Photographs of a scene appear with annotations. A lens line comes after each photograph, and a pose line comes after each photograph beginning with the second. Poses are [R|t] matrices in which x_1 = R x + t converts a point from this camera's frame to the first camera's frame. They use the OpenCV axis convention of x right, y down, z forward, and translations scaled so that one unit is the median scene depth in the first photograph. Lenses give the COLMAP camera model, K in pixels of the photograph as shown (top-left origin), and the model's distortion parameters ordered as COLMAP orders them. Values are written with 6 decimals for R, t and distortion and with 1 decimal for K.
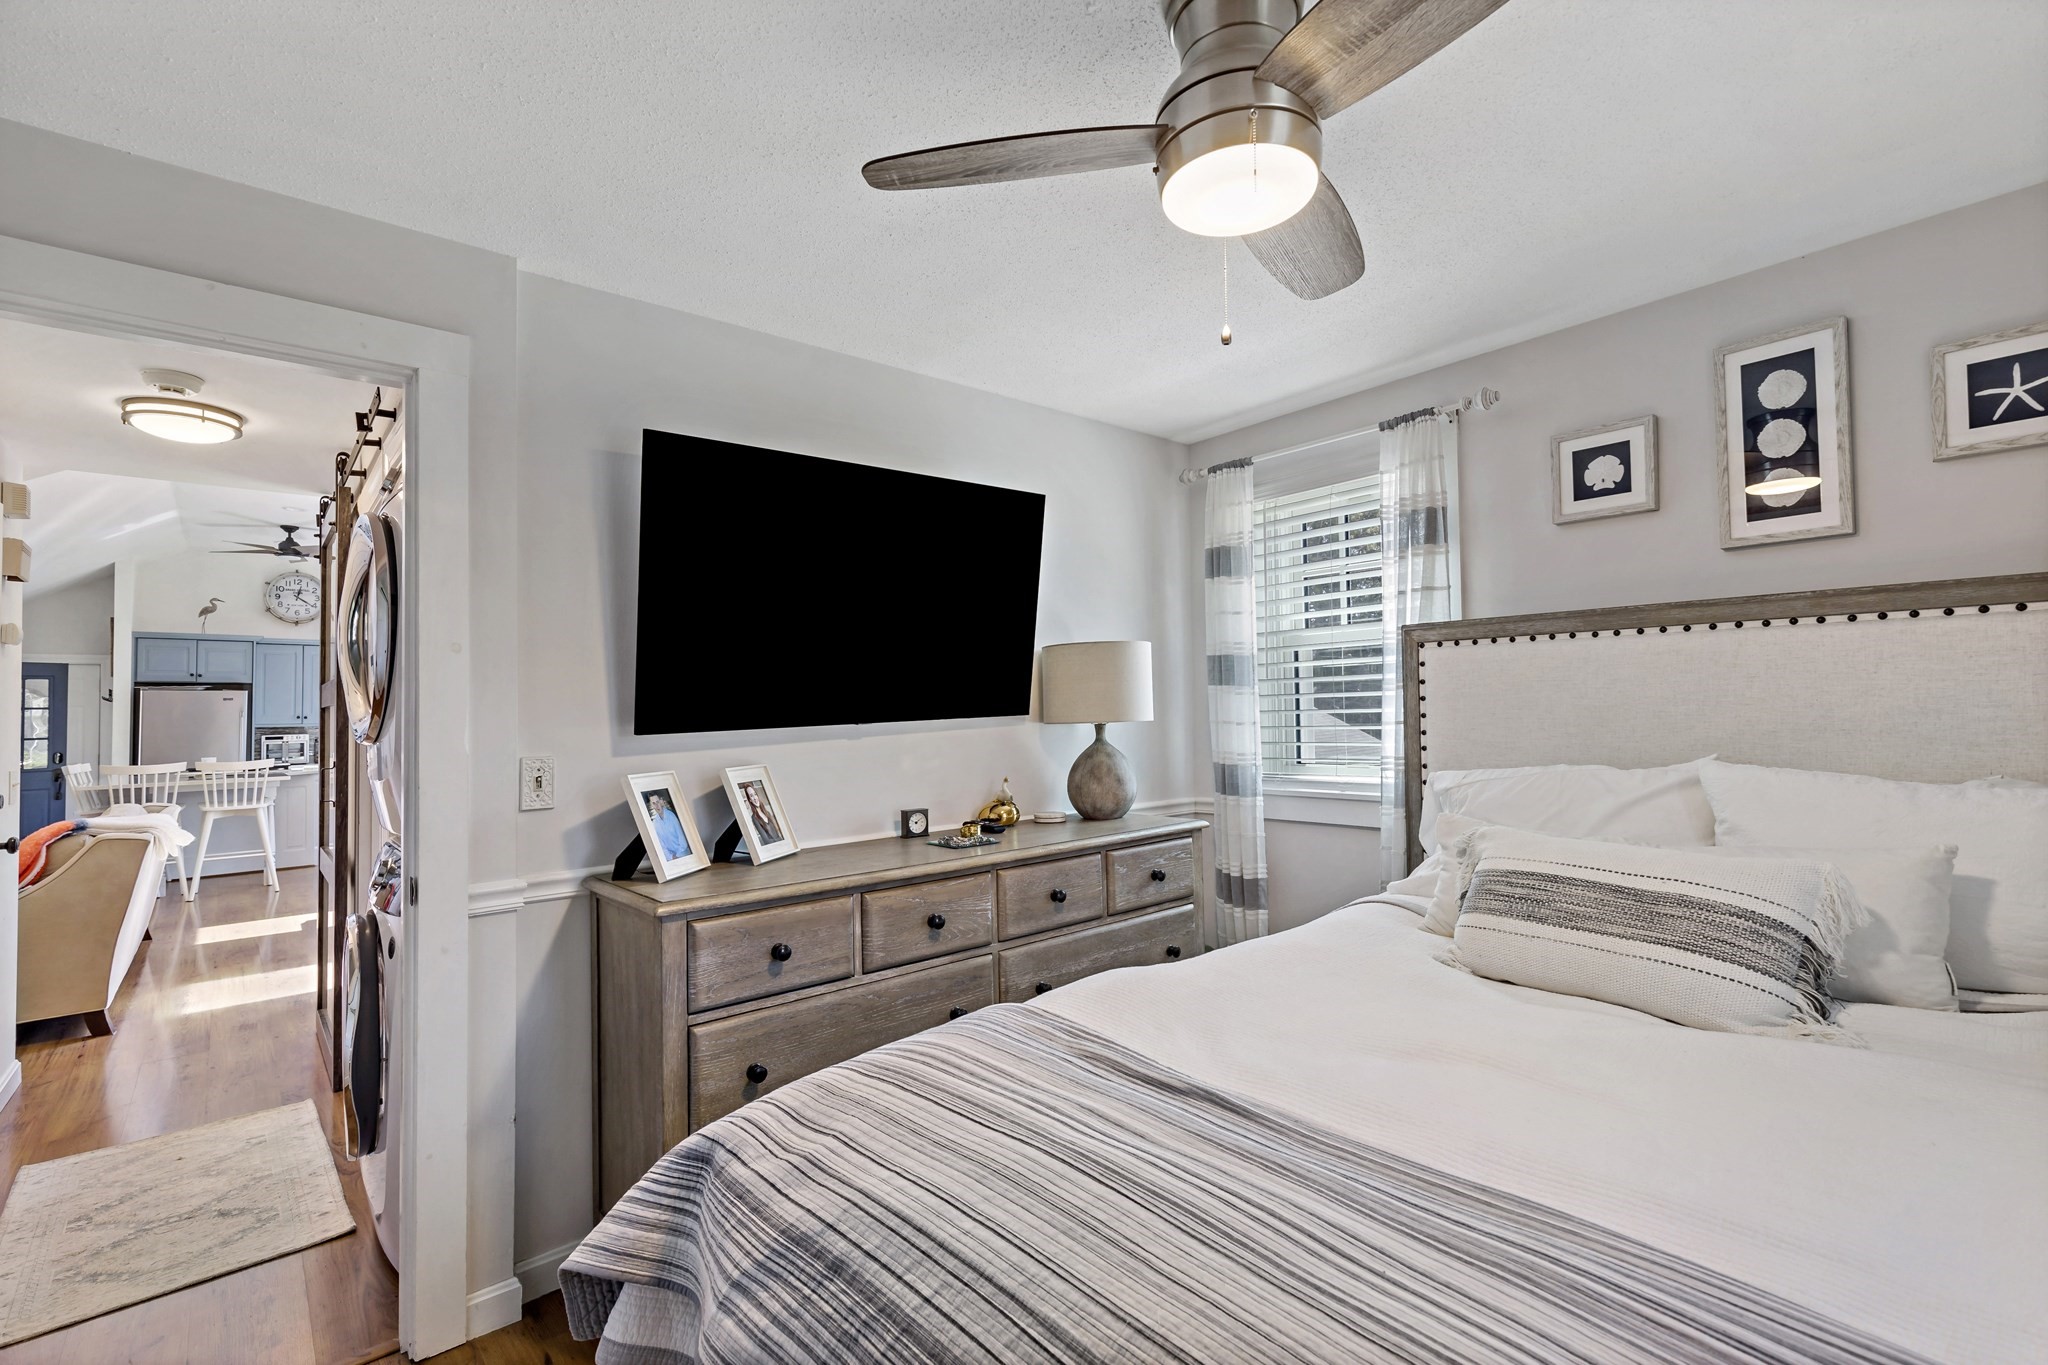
lens RADIAL K [[933.8, 0, 1028.9], [0, 933.8, 690.2], [0, 0, 1]] dist [0.013887, -0.003839]
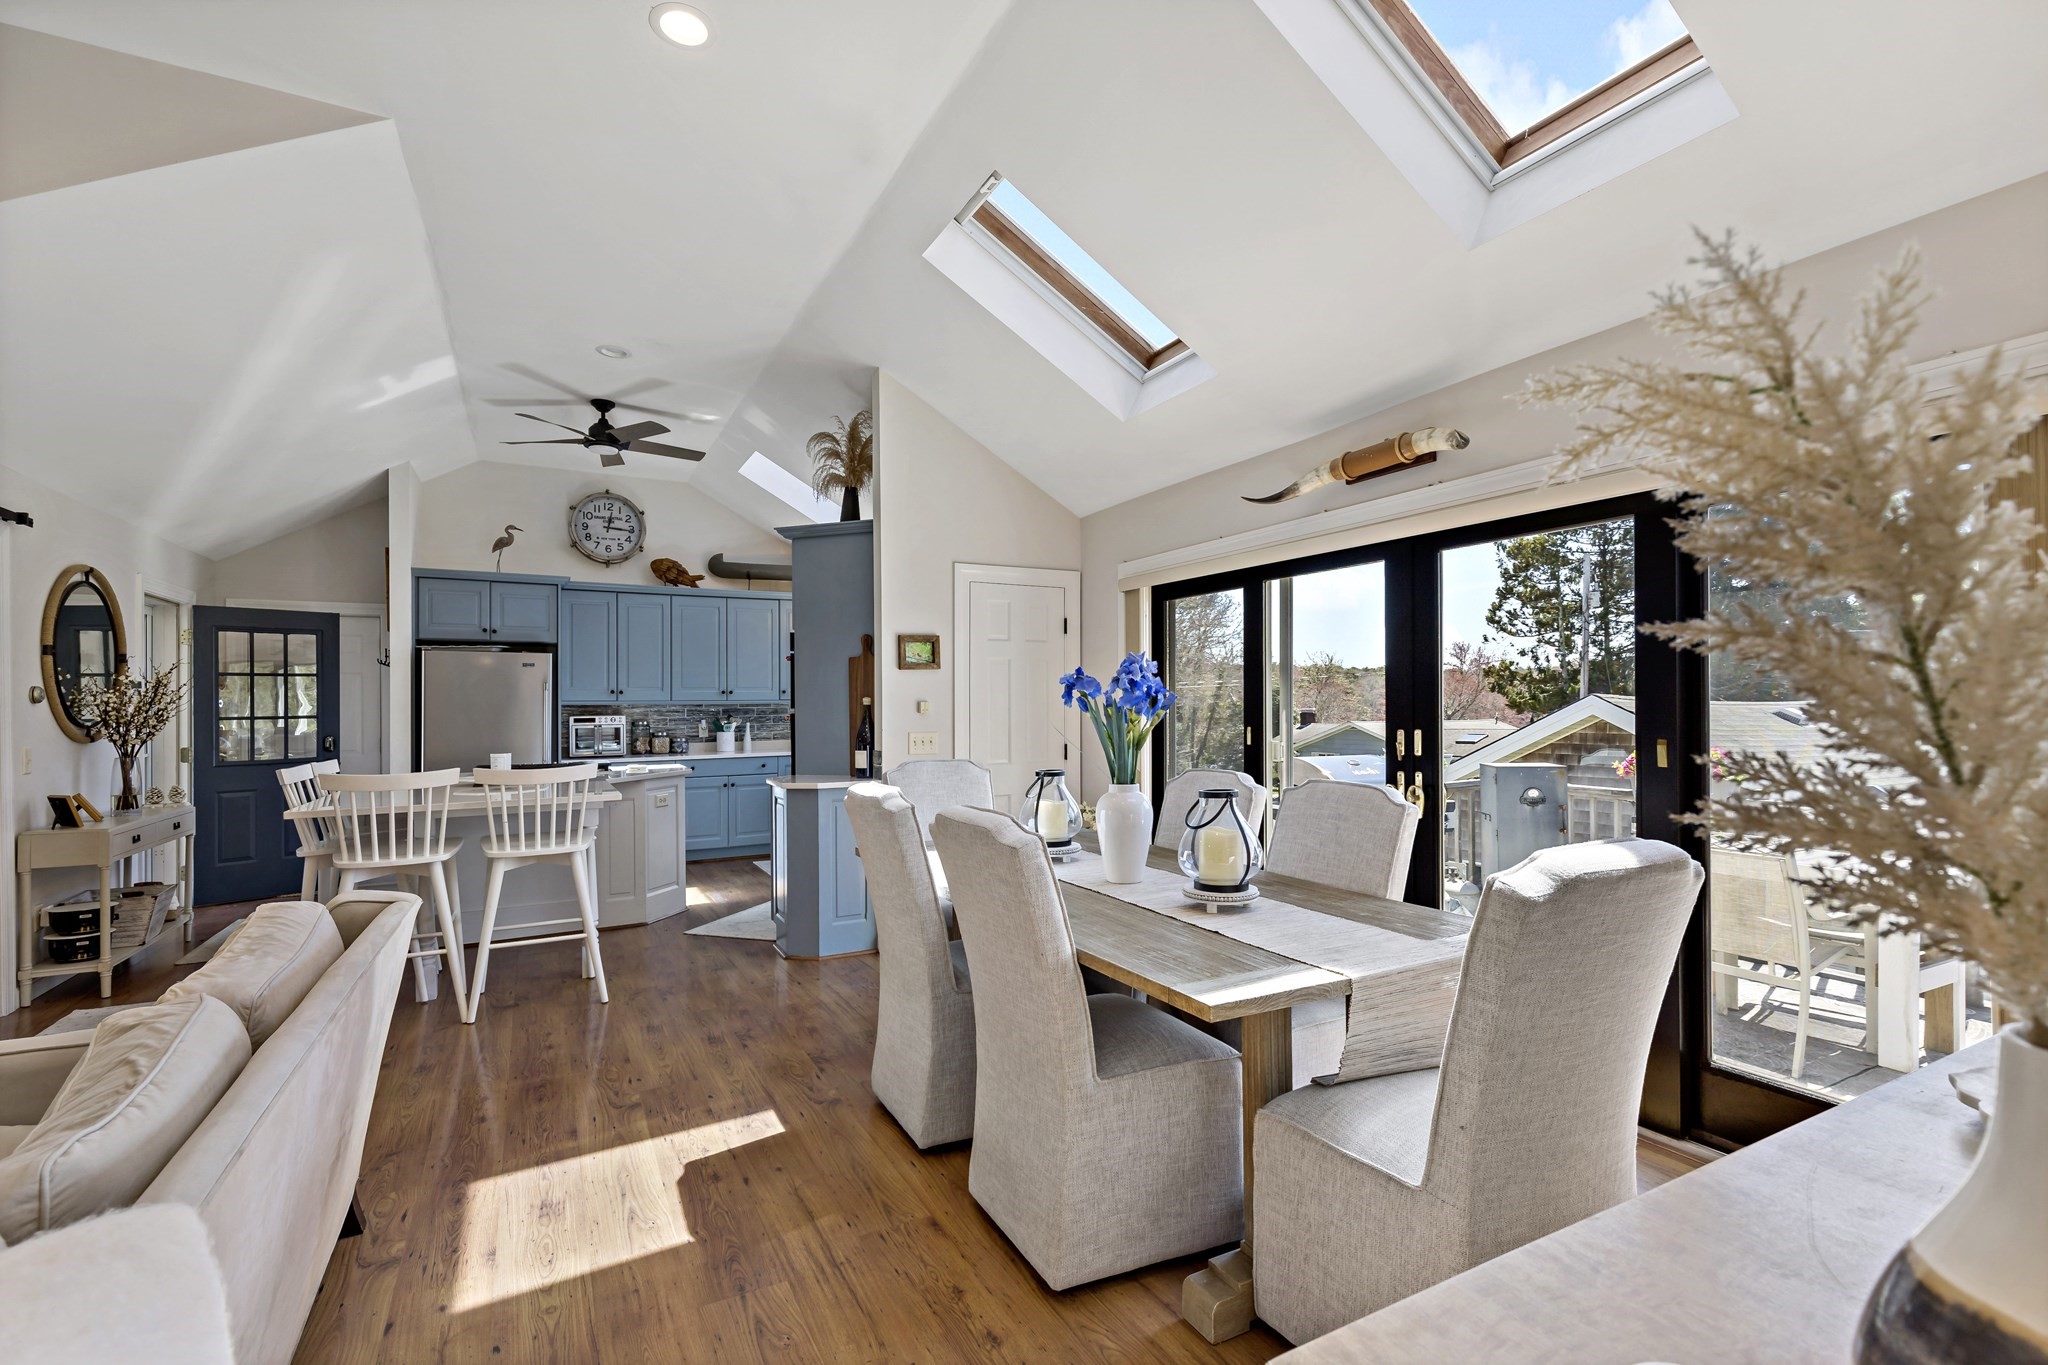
lens RADIAL K [[933.8, 0, 1026.3], [0, 933.8, 704.0], [0, 0, 1]] dist [0.013887, -0.003839]
pose [[0.975604, 0.009256, -0.219343, -0.341394], [-0.002720, 0.999544, 0.030080, 0.017979], [0.219521, -0.028750, 0.975184, 0.406892]]
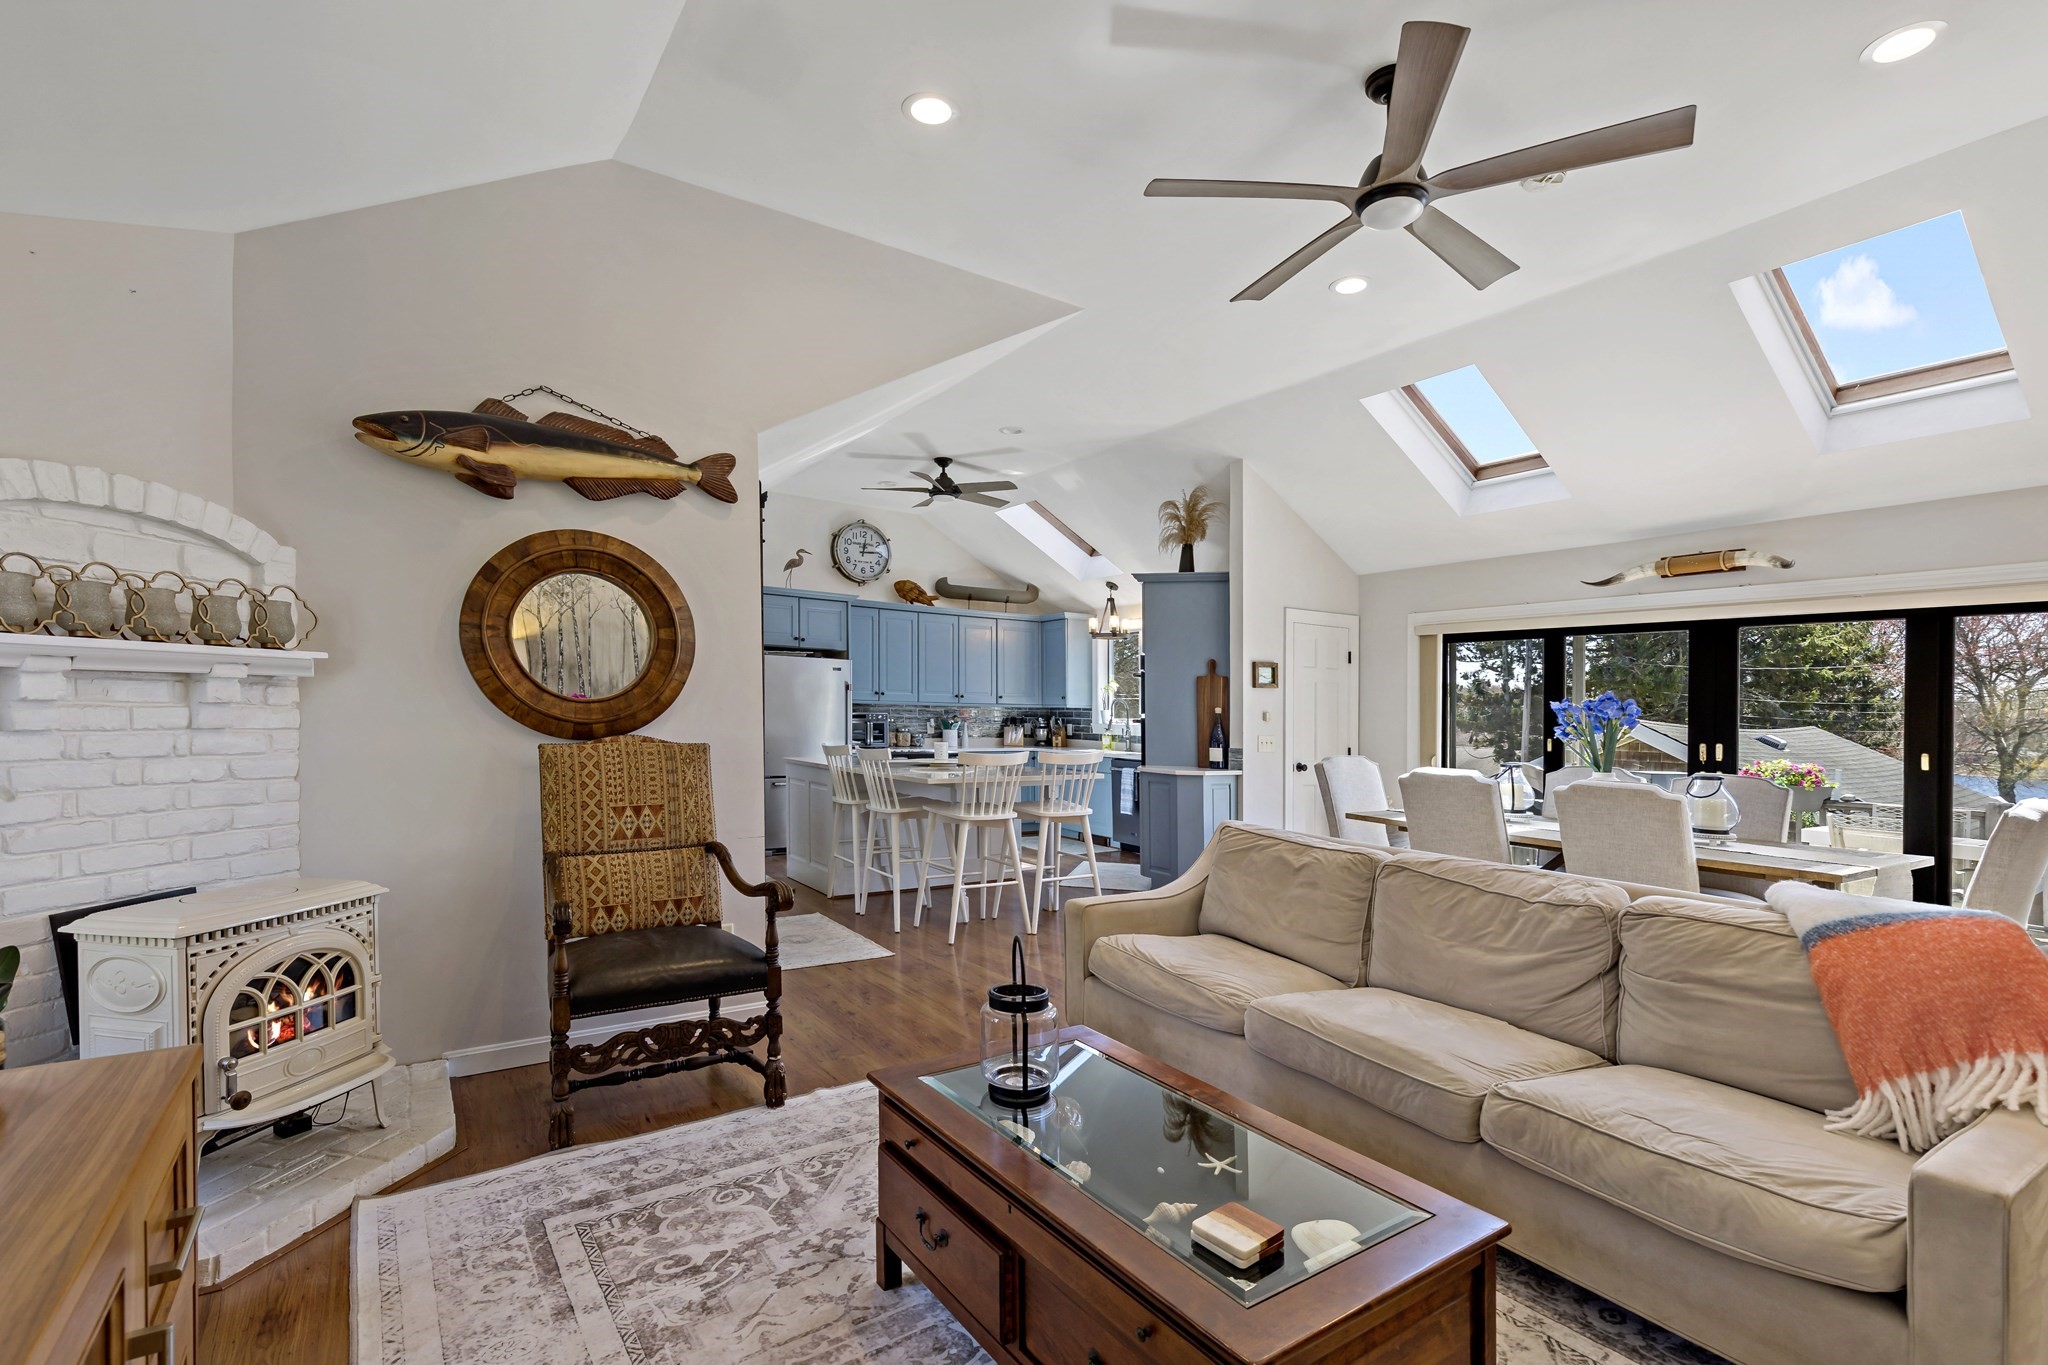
lens RADIAL K [[933.8, 0, 1018.2], [0, 933.8, 697.7], [0, 0, 1]] dist [0.013887, -0.003839]
pose [[0.988866, 0.037136, -0.144097, -0.585705], [-0.035296, 0.999260, 0.015306, 0.017599], [0.144559, -0.010049, 0.989445, 0.201715]]
